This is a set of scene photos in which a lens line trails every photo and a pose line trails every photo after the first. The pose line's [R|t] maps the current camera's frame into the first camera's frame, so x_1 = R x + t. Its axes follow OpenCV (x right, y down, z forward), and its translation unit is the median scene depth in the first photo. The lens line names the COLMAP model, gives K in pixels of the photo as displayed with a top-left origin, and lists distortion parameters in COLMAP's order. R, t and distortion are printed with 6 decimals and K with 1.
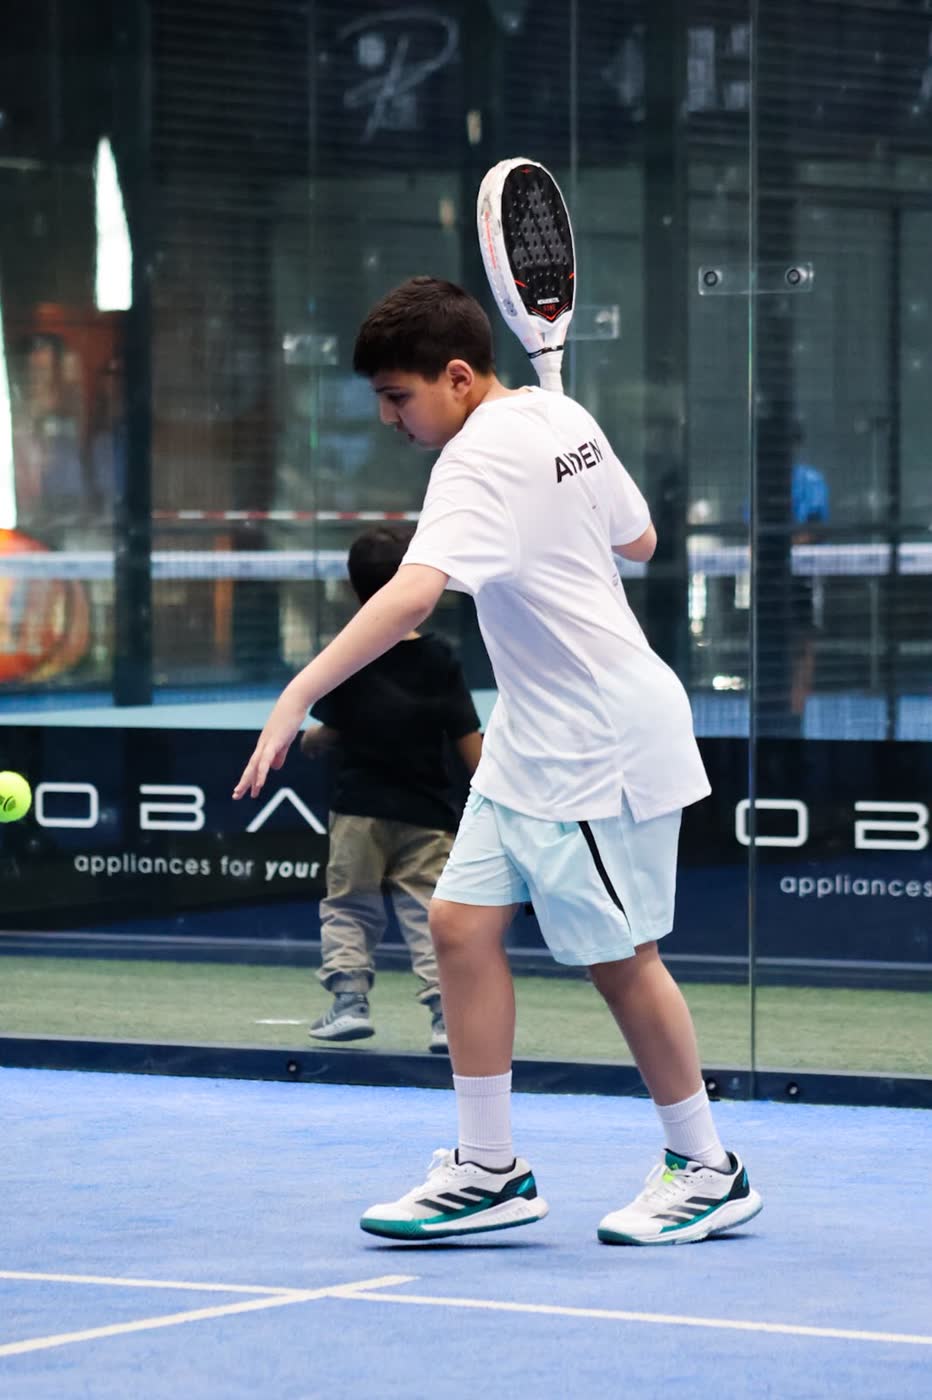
lens RADIAL K [[5413.8, 0, 466.0], [0, 5413.8, 700.0], [0, 0, 1]] dist [-1.639954, 58.393392]
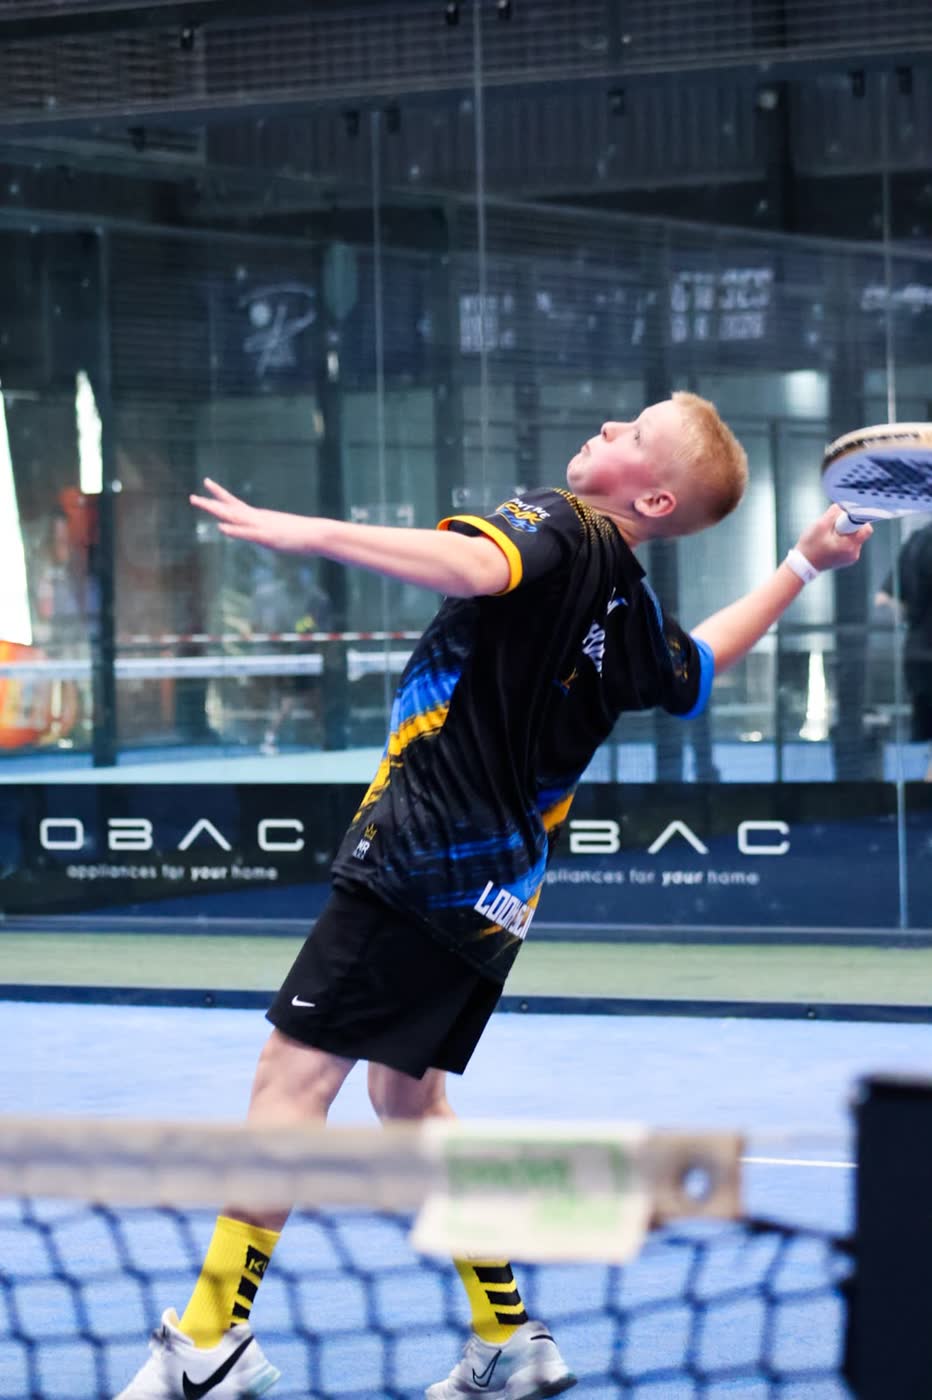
lens RADIAL K [[5413.8, 0, 466.0], [0, 5413.8, 700.0], [0, 0, 1]] dist [-1.639954, 58.393392]
pose [[0.999788, -0.020505, -0.001795, 0.039475], [0.020499, 0.999783, -0.003701, -0.009469], [0.001871, 0.003664, 0.999992, -0.473550]]
